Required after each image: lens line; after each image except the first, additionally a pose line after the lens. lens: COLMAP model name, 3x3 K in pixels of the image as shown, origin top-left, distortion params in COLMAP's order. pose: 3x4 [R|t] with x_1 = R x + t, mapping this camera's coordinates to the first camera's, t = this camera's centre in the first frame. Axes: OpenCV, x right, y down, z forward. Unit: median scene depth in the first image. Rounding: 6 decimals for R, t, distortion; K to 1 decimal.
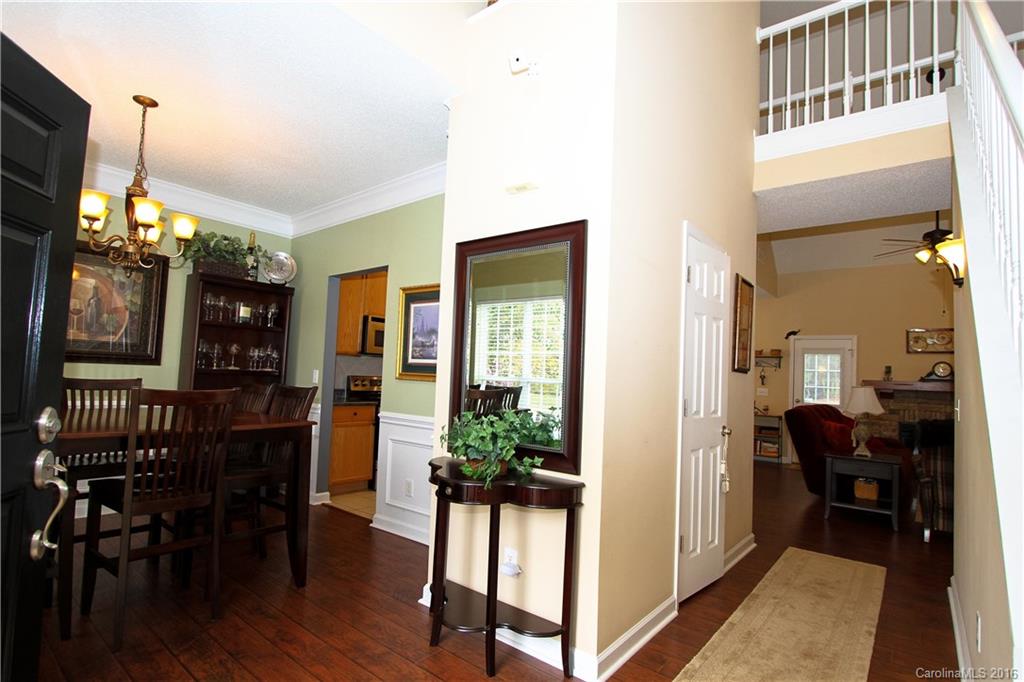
lens RADIAL K [[506.2, 0, 508.0], [0, 506.2, 345.8], [0, 0, 1]] dist [-0.017415, -0.001165]
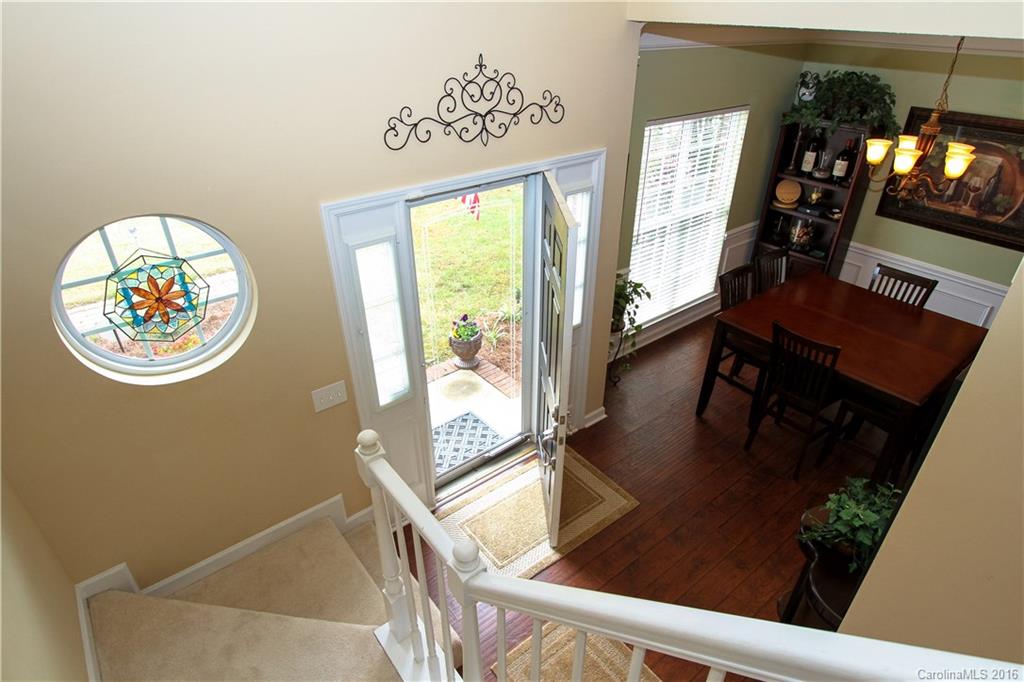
lens RADIAL K [[558.2, 0, 516.1], [0, 558.2, 341.3], [0, 0, 1]] dist [-0.015864, 0.001839]
pose [[-0.206031, 0.469275, -0.858681, 0.494341], [0.047308, 0.881258, 0.470262, -0.384037], [0.977401, 0.056266, -0.203767, 0.311574]]
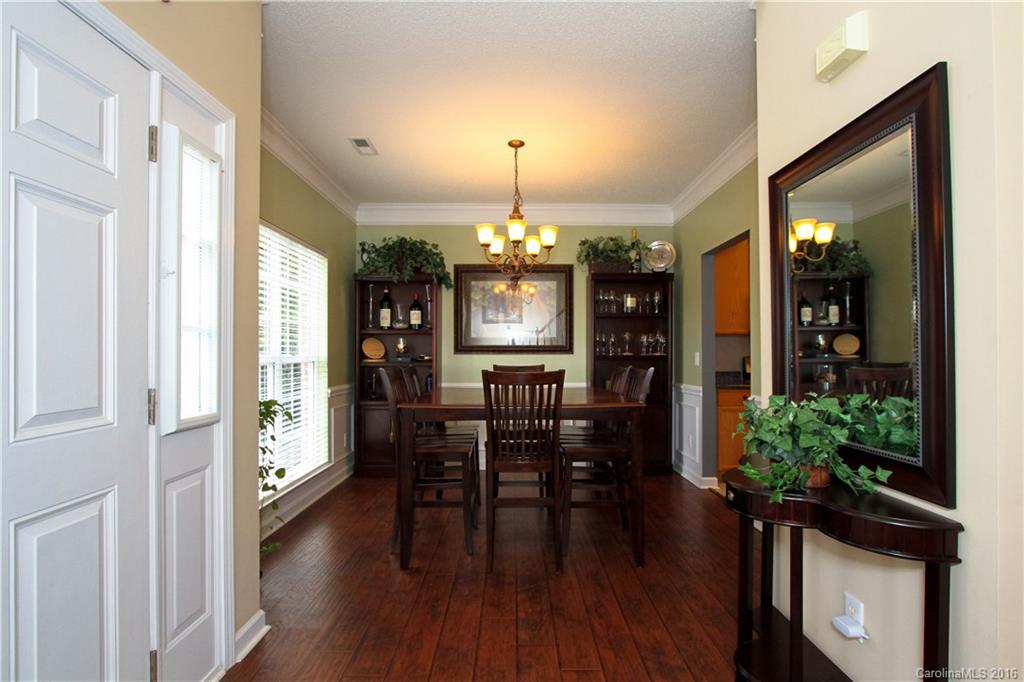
lens RADIAL K [[480.7, 0, 513.8], [0, 480.7, 345.8], [0, 0, 1]] dist [-0.019556, 0.000757]
pose [[0.642891, -0.053349, -0.764098, 0.127775], [0.073619, 0.997257, -0.007688, 0.020152], [0.762412, -0.051310, 0.645055, 0.149327]]
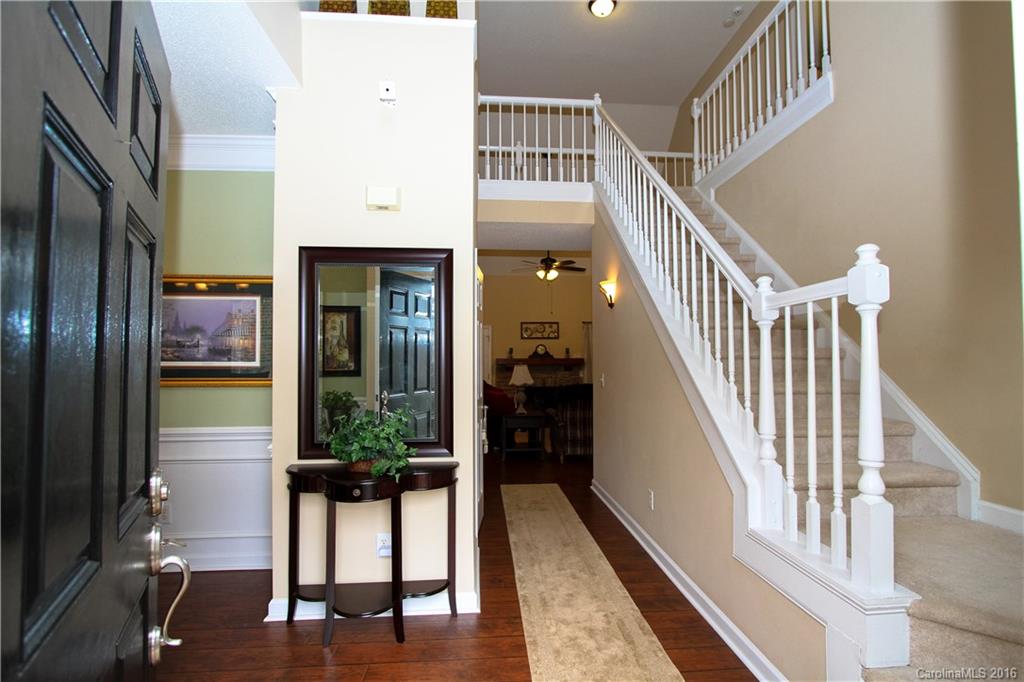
lens RADIAL K [[480.7, 0, 517.1], [0, 480.7, 344.7], [0, 0, 1]] dist [-0.019556, 0.000757]
pose [[0.719375, -0.020490, 0.694320, -0.299308], [-0.007305, 0.999286, 0.037058, -0.034174], [-0.694584, -0.031731, 0.718712, 0.026081]]
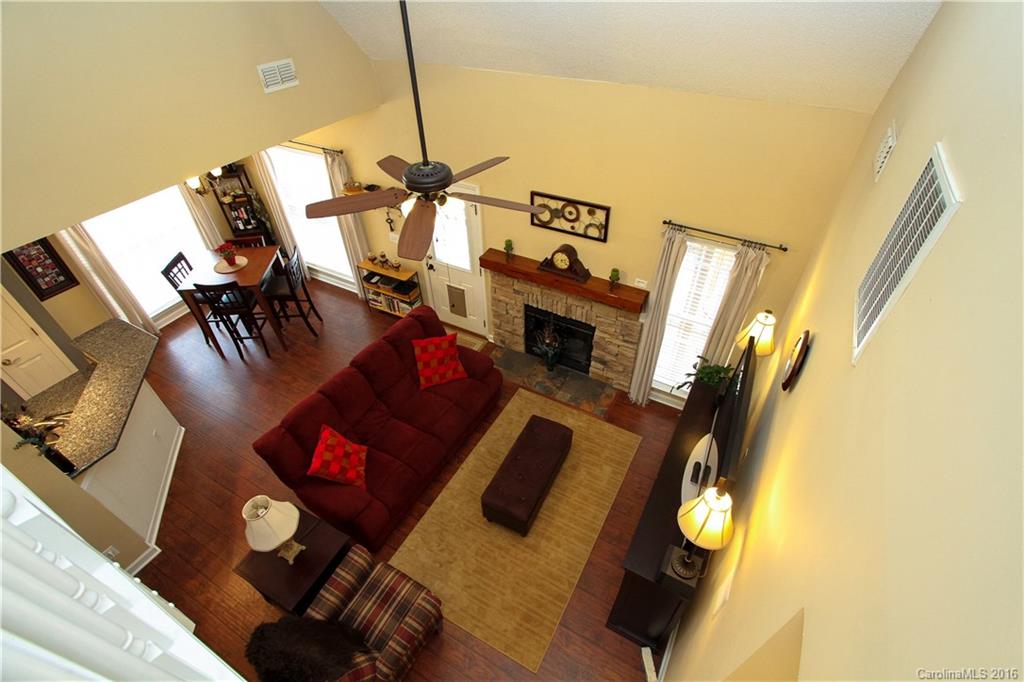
lens RADIAL K [[480.7, 0, 521.1], [0, 480.7, 352.0], [0, 0, 1]] dist [-0.019556, 0.000757]
pose [[0.978989, -0.175596, 0.103667, 1.200852], [0.047078, 0.689283, 0.722961, -0.605442], [-0.198405, -0.702890, 0.683067, 0.747636]]
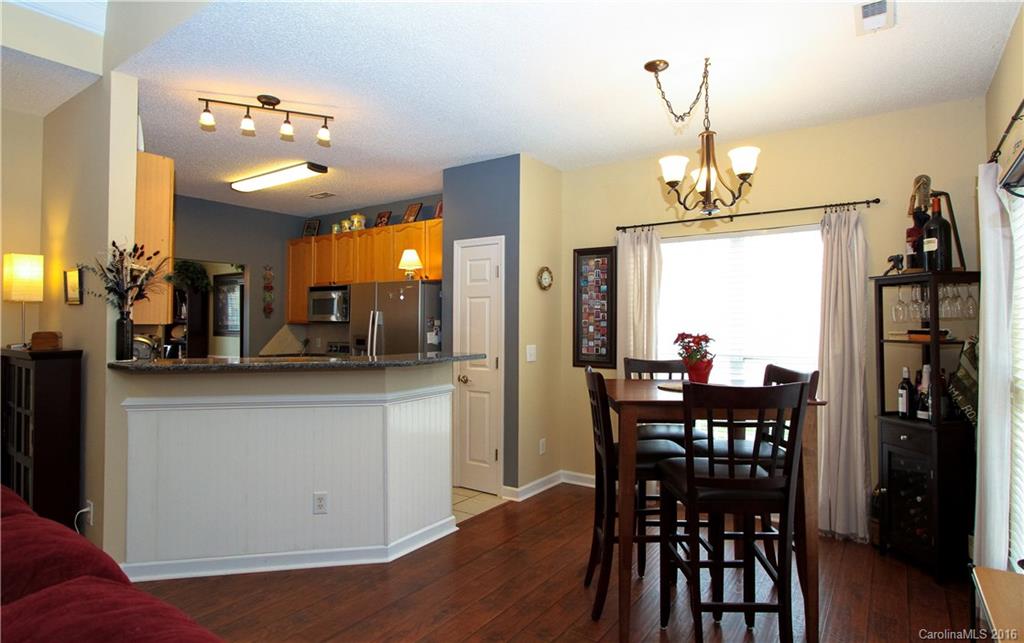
lens RADIAL K [[550.9, 0, 517.2], [0, 550.9, 317.1], [0, 0, 1]] dist [0.001397, -0.000111]
pose [[0.090457, -0.054814, -0.994391, 1.215798], [0.063698, 0.996758, -0.049150, 0.116459], [0.993861, -0.058895, 0.093656, 1.766645]]
